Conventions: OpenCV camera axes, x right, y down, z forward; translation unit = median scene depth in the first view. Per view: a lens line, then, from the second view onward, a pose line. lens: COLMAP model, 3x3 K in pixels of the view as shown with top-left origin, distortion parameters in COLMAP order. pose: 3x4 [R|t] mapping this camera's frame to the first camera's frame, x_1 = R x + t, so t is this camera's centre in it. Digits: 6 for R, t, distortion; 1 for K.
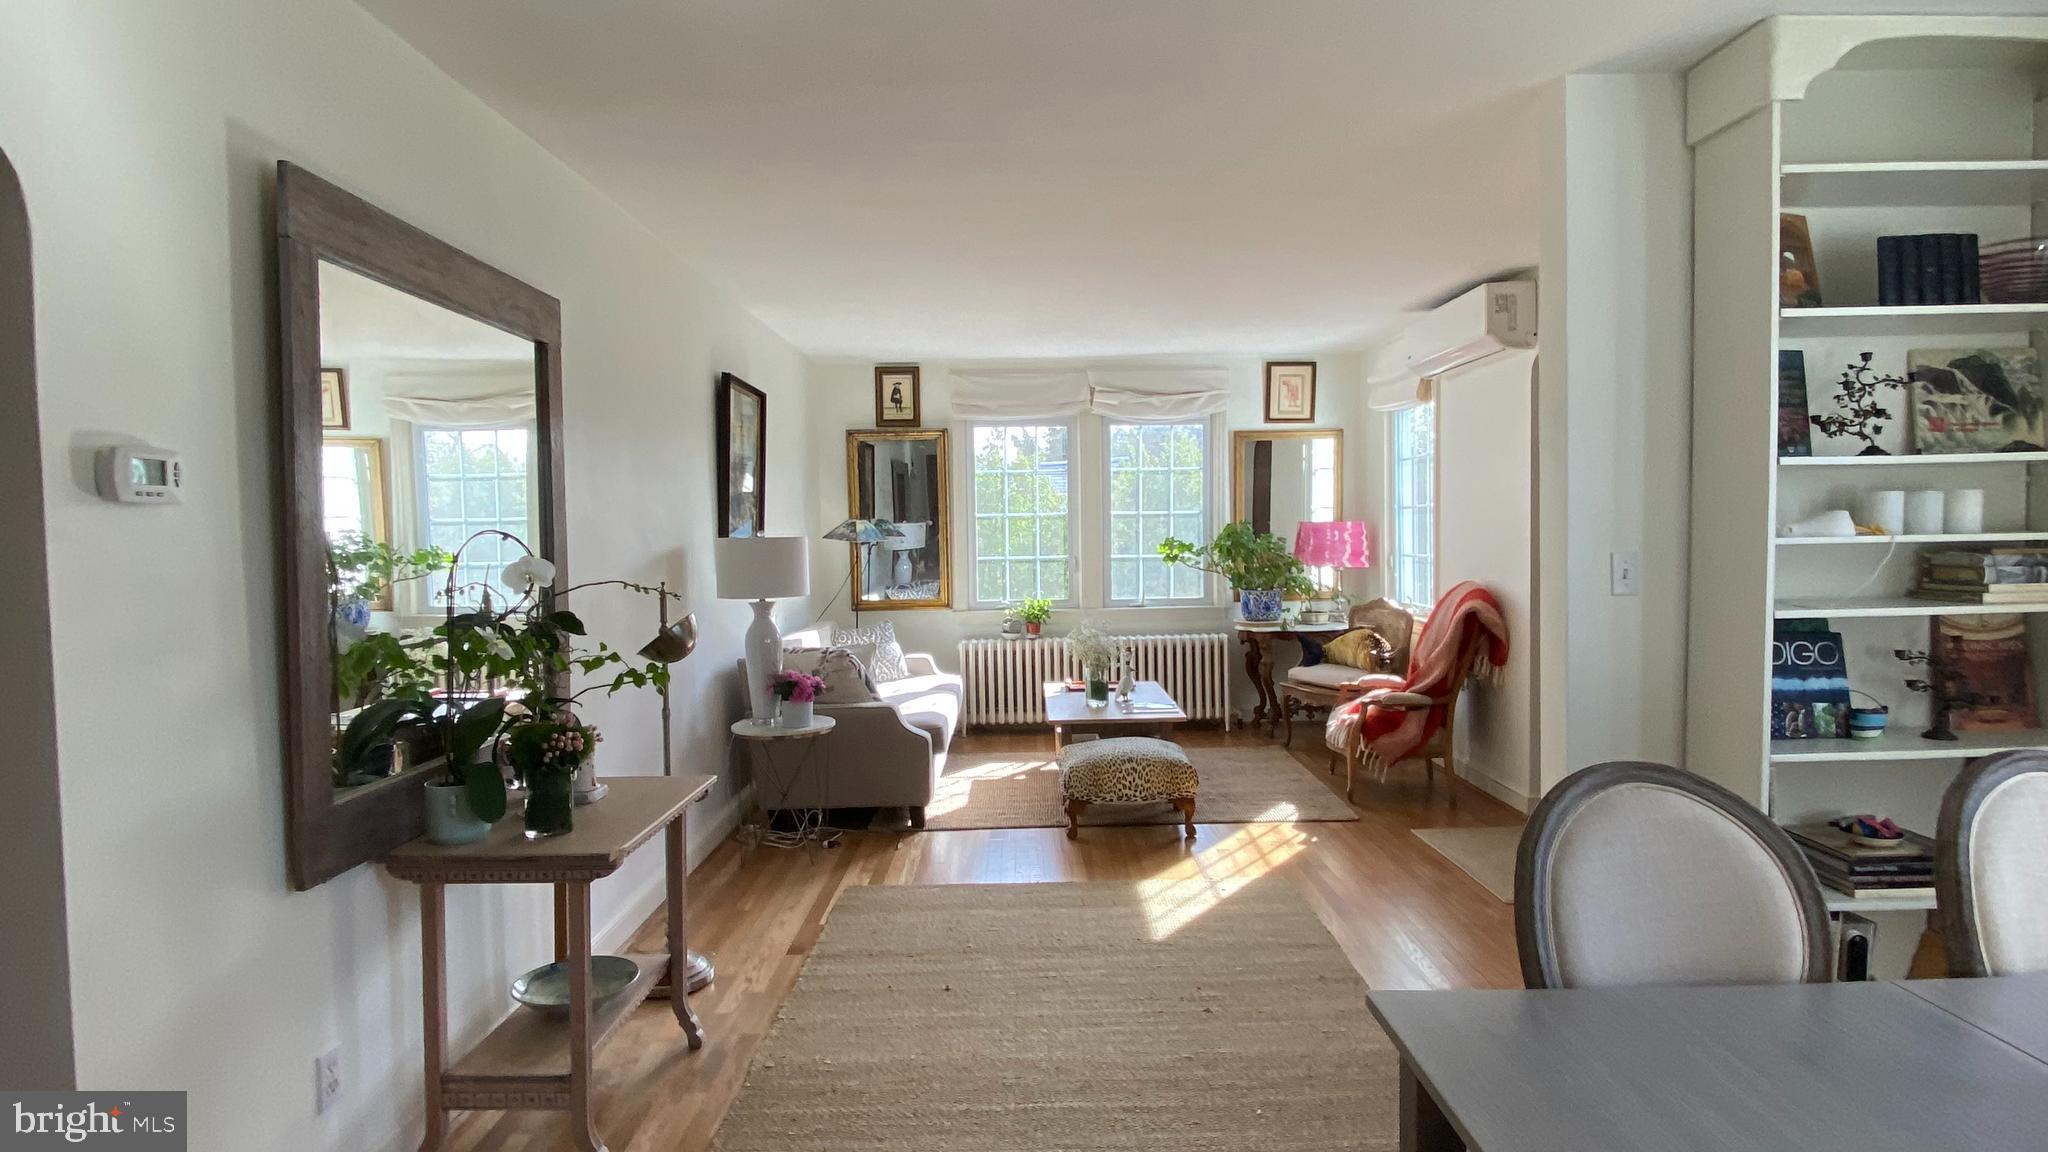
lens RADIAL K [[1050.4, 0, 1030.3], [0, 1050.4, 571.0], [0, 0, 1]] dist [-0.002165, -0.000538]
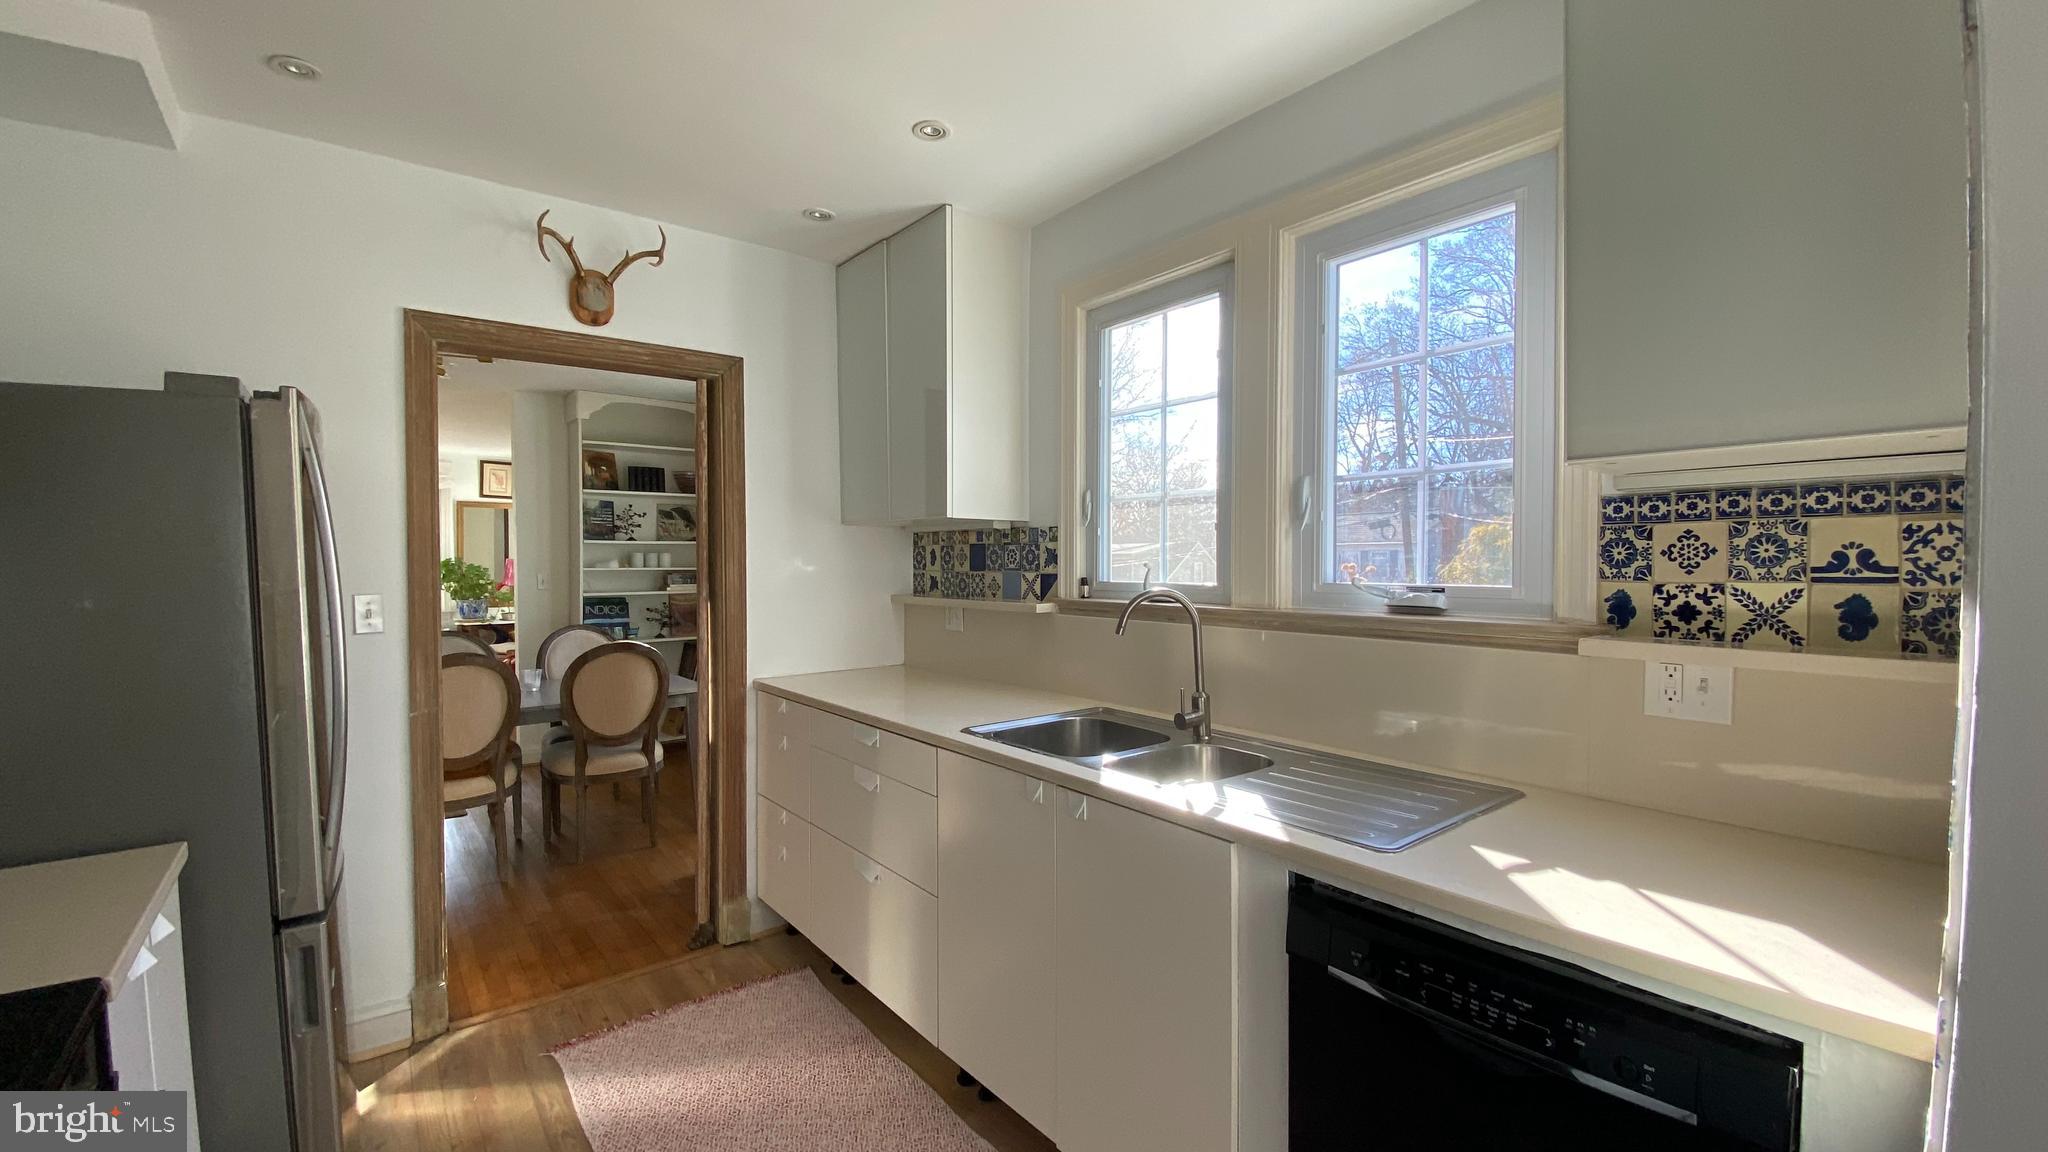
lens RADIAL K [[819.4, 0, 1030.9], [0, 819.4, 580.0], [0, 0, 1]] dist [0.027132, -0.000037]
pose [[0.782867, 0.003965, 0.622176, 0.211955], [0.008410, 0.999821, -0.016954, 0.040679], [-0.622132, 0.018505, 0.782694, -1.265637]]
